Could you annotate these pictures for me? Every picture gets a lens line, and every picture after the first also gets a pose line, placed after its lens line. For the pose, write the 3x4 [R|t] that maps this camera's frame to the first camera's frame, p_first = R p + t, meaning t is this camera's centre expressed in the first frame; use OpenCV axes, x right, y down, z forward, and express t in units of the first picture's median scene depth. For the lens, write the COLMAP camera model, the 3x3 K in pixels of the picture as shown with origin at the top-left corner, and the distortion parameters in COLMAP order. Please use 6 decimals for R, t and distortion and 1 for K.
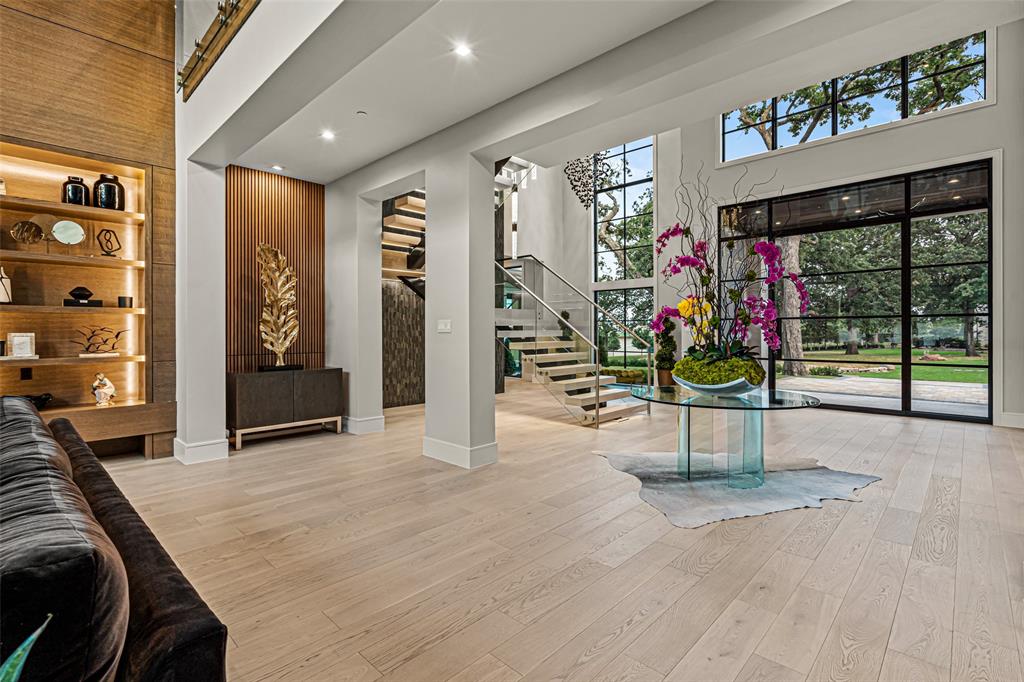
lens RADIAL K [[473.9, 0, 509.5], [0, 473.9, 333.3], [0, 0, 1]] dist [-0.000669, 0.000063]
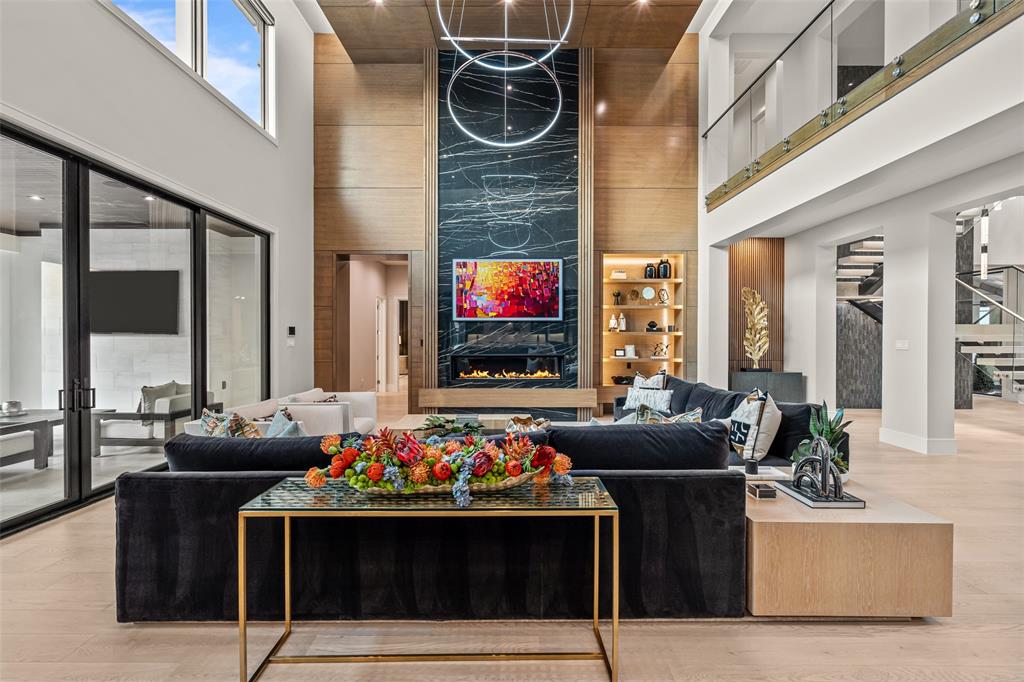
lens RADIAL K [[462.4, 0, 508.5], [0, 462.4, 340.8], [0, 0, 1]] dist [-0.000361, -0.000585]
pose [[0.687741, 0.009768, -0.725891, 0.032795], [-0.007980, 0.999951, 0.005896, -0.018915], [0.725913, 0.001738, 0.687785, -0.515469]]
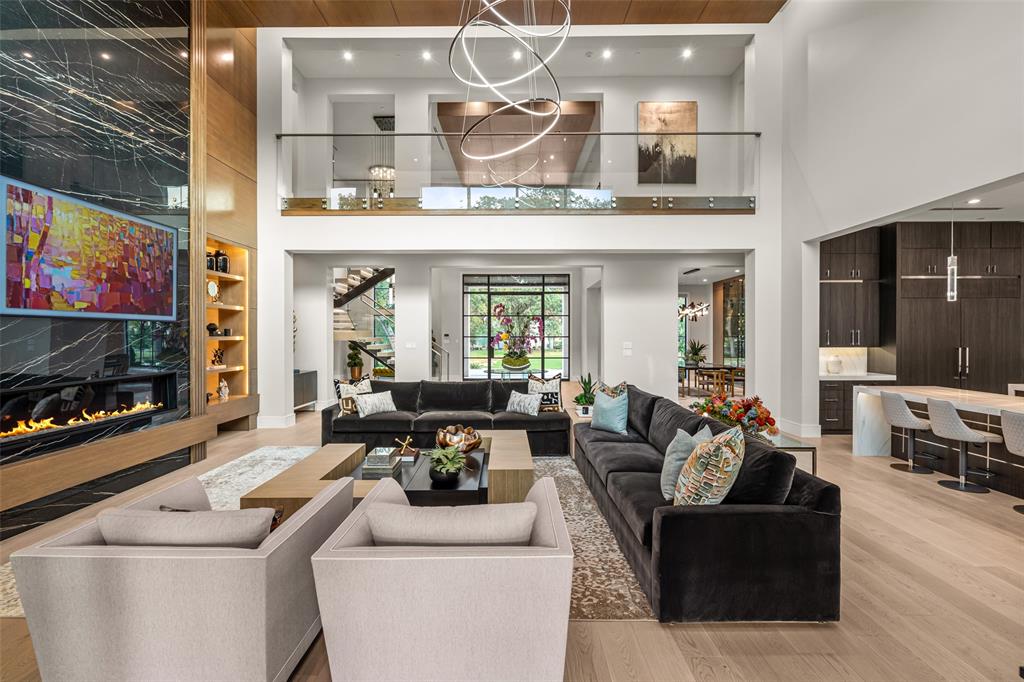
lens RADIAL K [[473.9, 0, 509.5], [0, 473.9, 333.3], [0, 0, 1]] dist [-0.000669, 0.000063]
pose [[0.726212, 0.004050, 0.687459, -0.948975], [0.002322, 0.999962, -0.008343, -0.036712], [-0.687467, 0.007655, 0.726175, -0.596967]]
